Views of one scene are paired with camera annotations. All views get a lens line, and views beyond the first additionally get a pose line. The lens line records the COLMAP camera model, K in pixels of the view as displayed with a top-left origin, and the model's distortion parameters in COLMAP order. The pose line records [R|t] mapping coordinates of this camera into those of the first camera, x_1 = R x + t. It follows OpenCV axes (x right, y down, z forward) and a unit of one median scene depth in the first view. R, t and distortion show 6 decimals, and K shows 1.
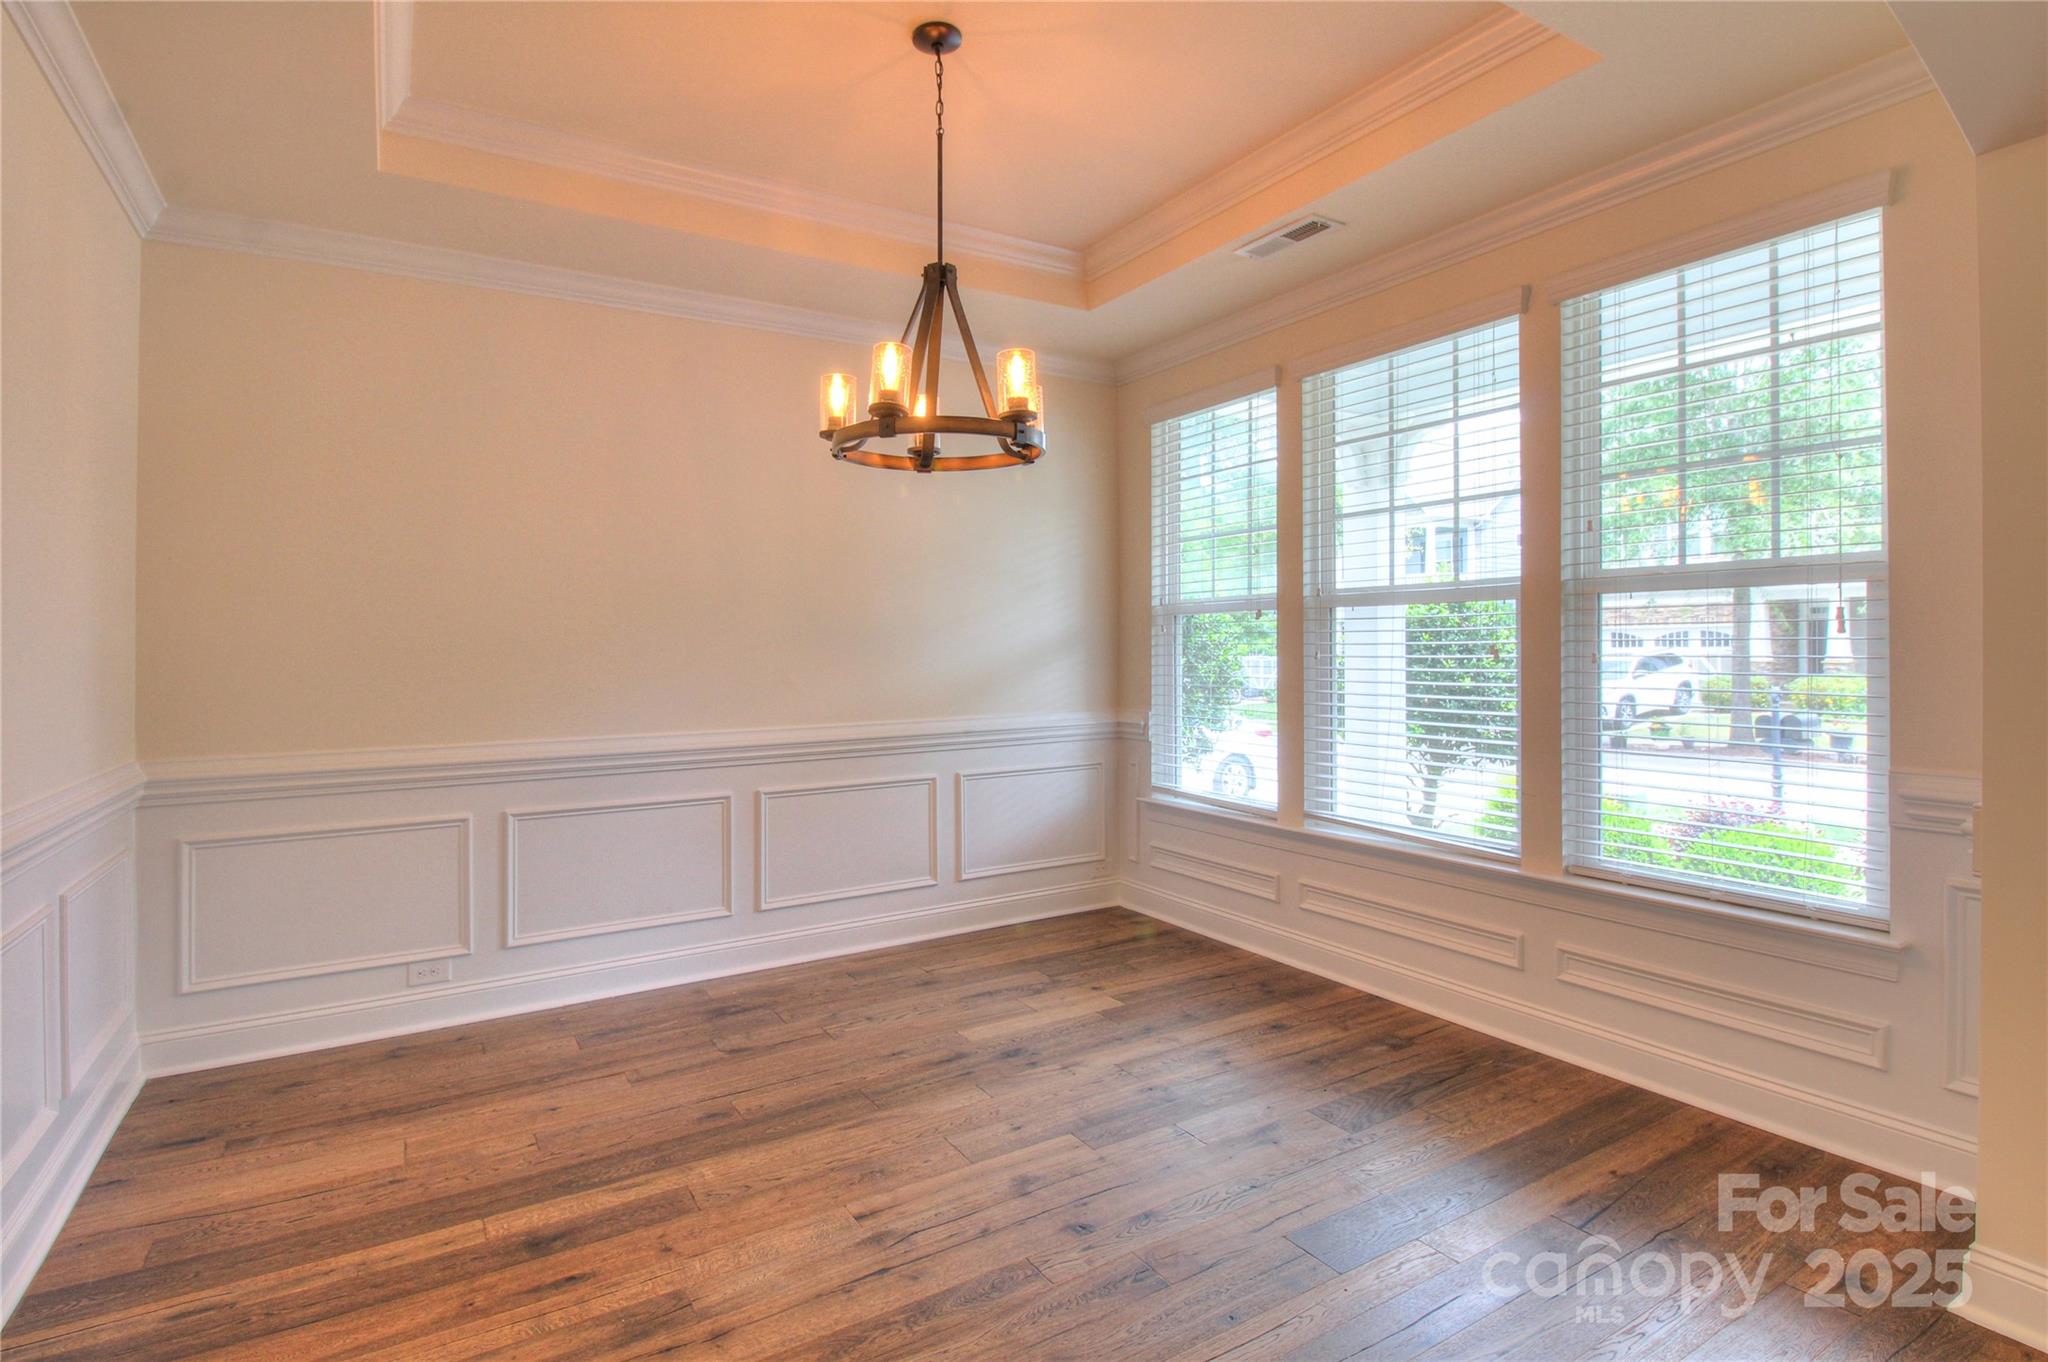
lens RADIAL K [[1041.8, 0, 1069.0], [0, 1041.8, 630.1], [0, 0, 1]] dist [-0.009954, -0.006251]
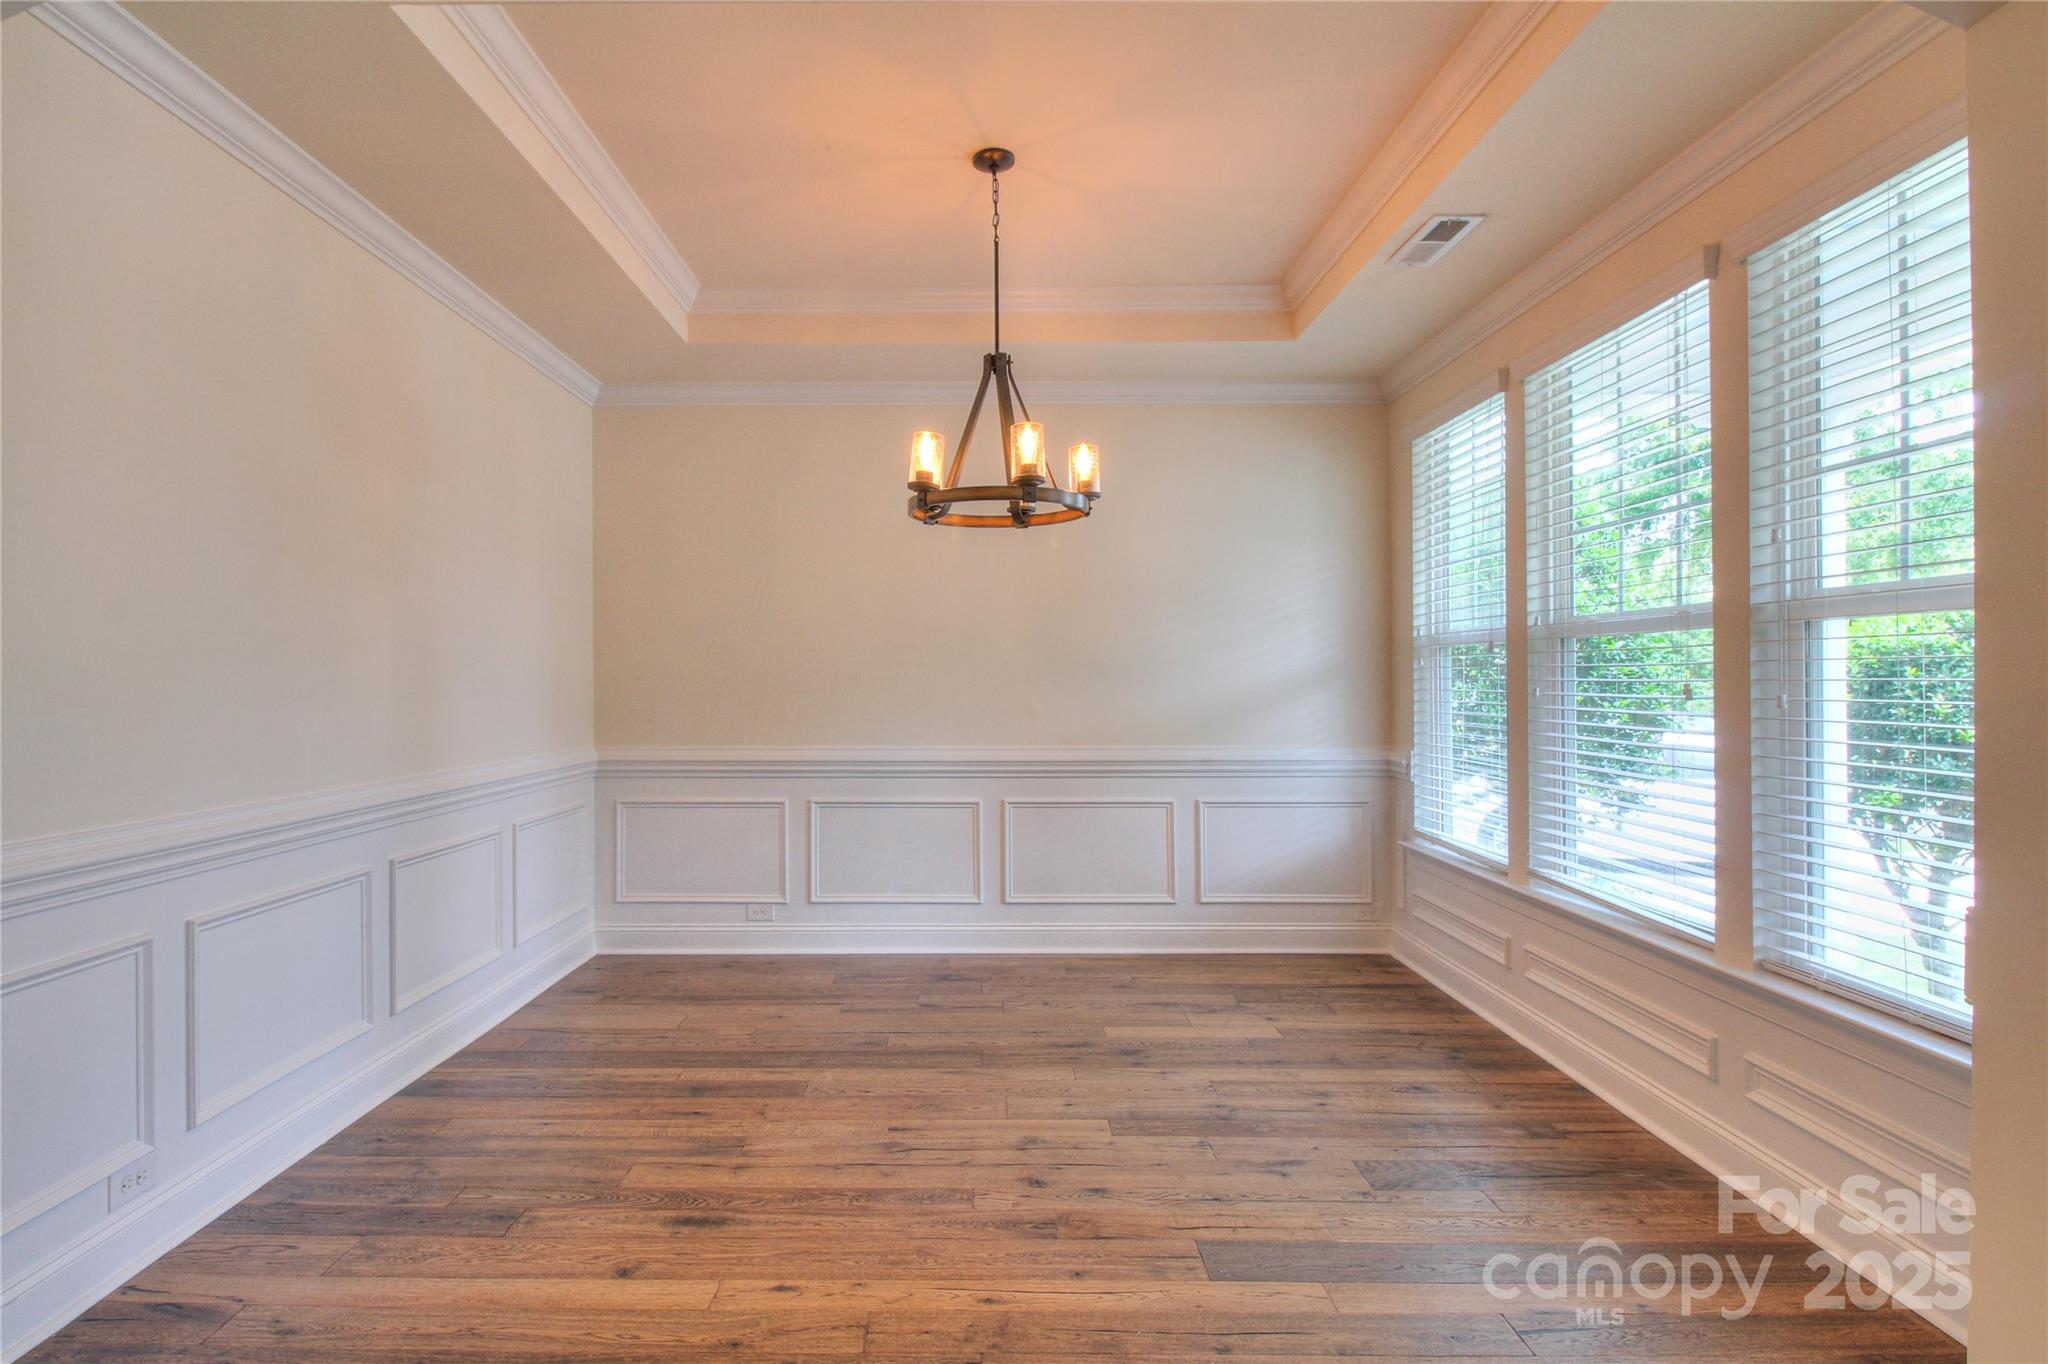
lens RADIAL K [[1041.8, 0, 949.4], [0, 1041.8, 669.3], [0, 0, 1]] dist [-0.009954, -0.006251]
pose [[0.836268, 0.006353, -0.548284, 0.384204], [-0.000981, 0.999949, 0.010089, -0.005308], [0.548320, -0.007899, 0.836231, -0.011837]]
